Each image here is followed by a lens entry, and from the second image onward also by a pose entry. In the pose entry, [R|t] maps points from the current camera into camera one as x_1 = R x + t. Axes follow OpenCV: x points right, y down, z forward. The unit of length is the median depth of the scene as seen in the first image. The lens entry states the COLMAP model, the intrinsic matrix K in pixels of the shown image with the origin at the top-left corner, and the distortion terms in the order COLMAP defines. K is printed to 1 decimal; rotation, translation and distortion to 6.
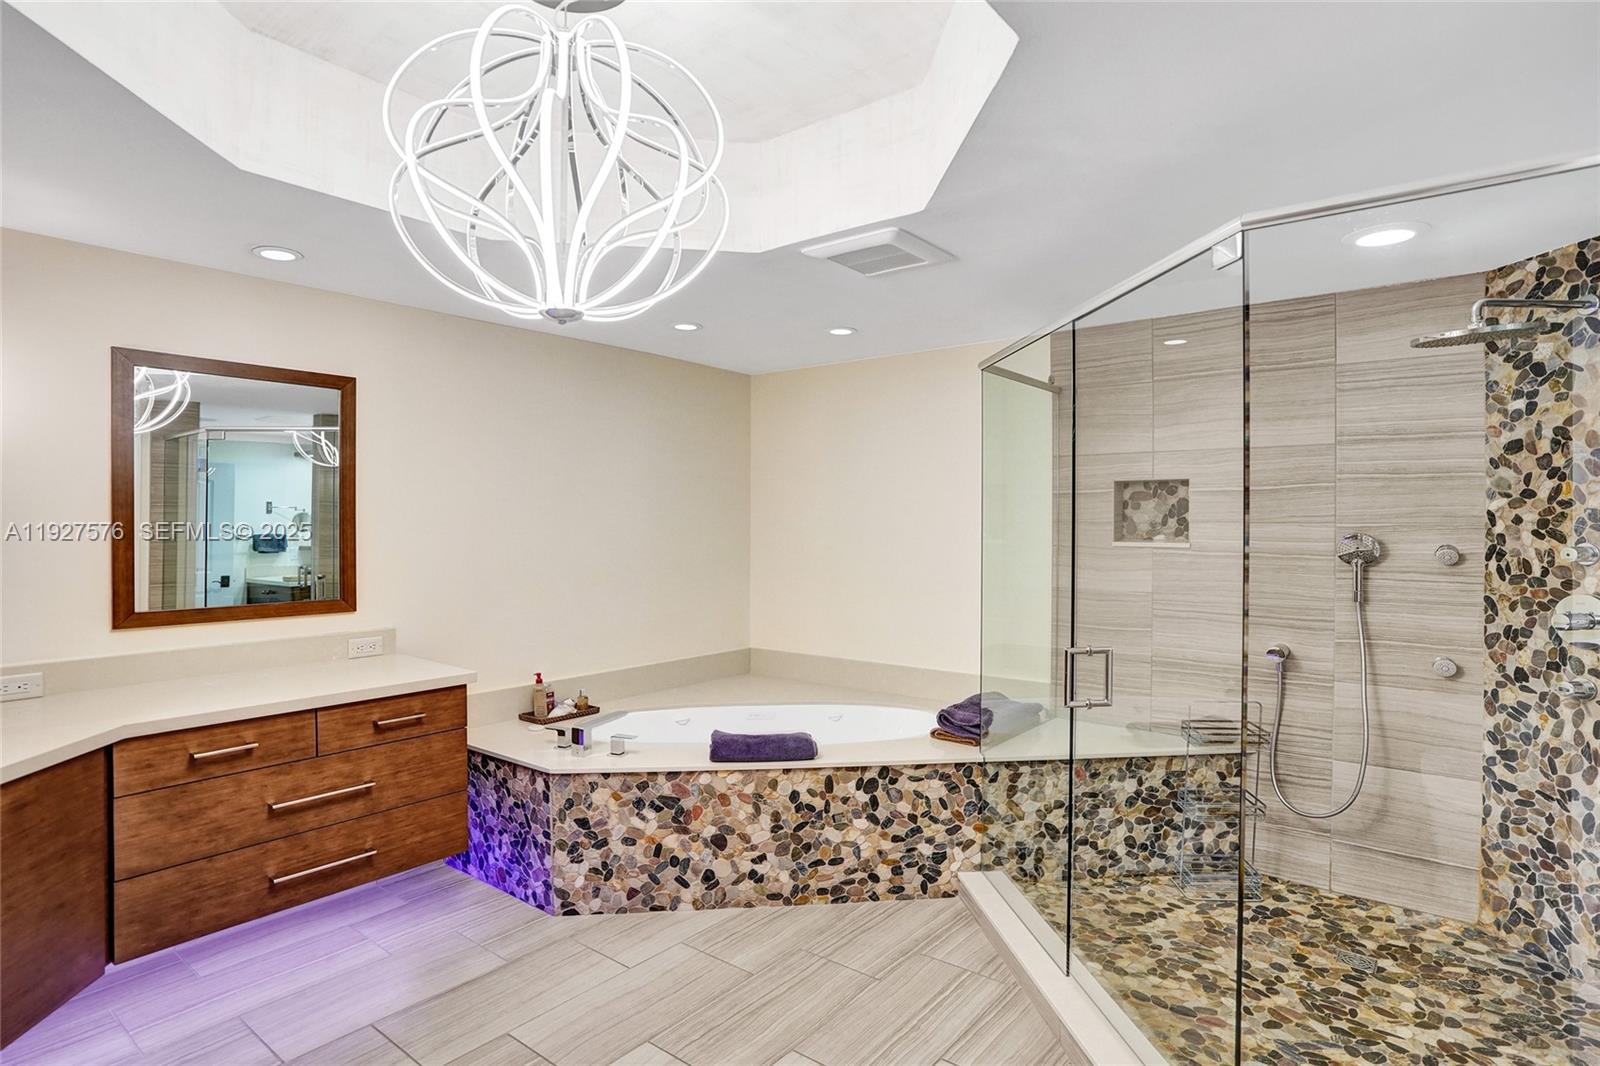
lens RADIAL K [[848.1, 0, 799.0], [0, 848.1, 518.7], [0, 0, 1]] dist [-0.057644, 0.029783]
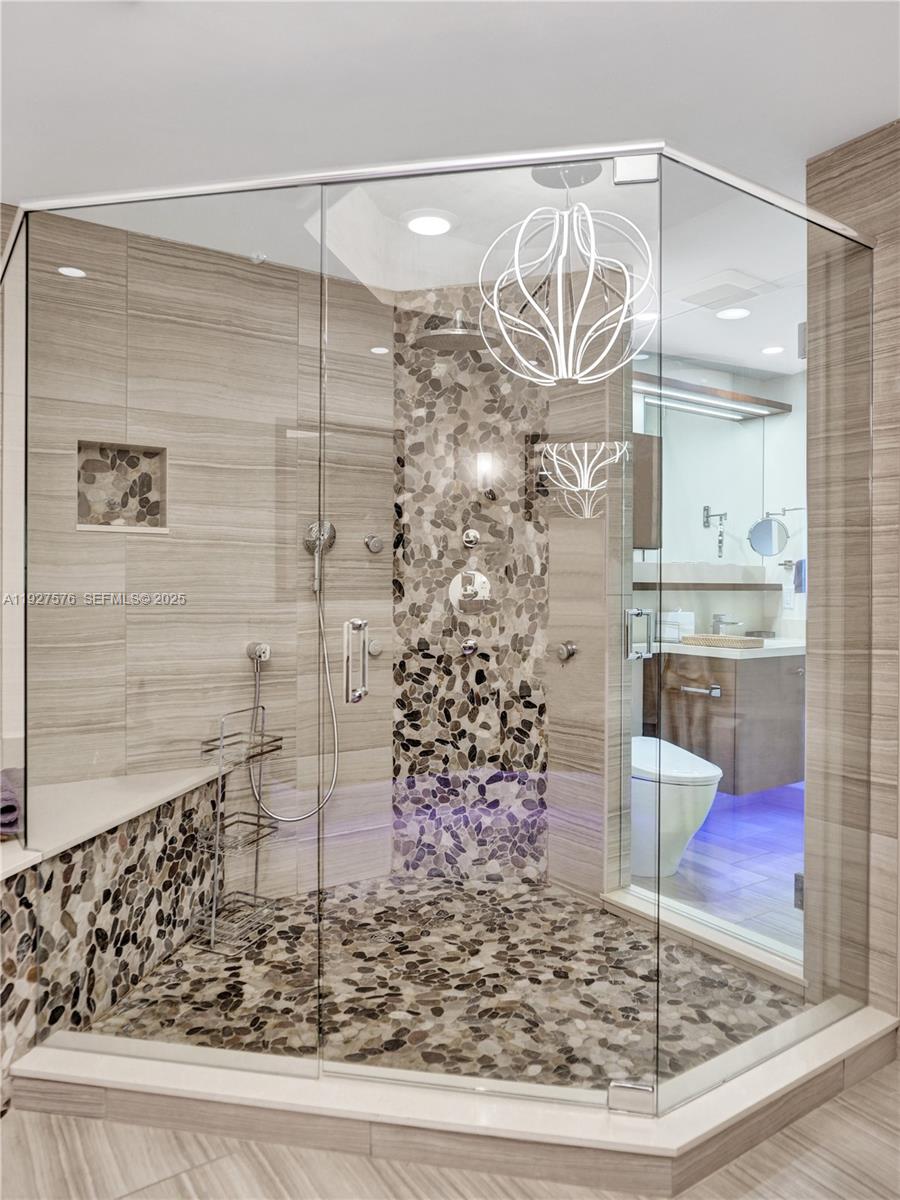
lens RADIAL K [[939.7, 0, 450.0], [0, 939.7, 600.0], [0, 0, 1]] dist [-0.031449, 0.003086]
pose [[0.261303, -0.016591, 0.965114, -0.397570], [0.014140, 0.999811, 0.013359, 0.108269], [-0.965153, 0.010156, 0.261488, 0.610480]]
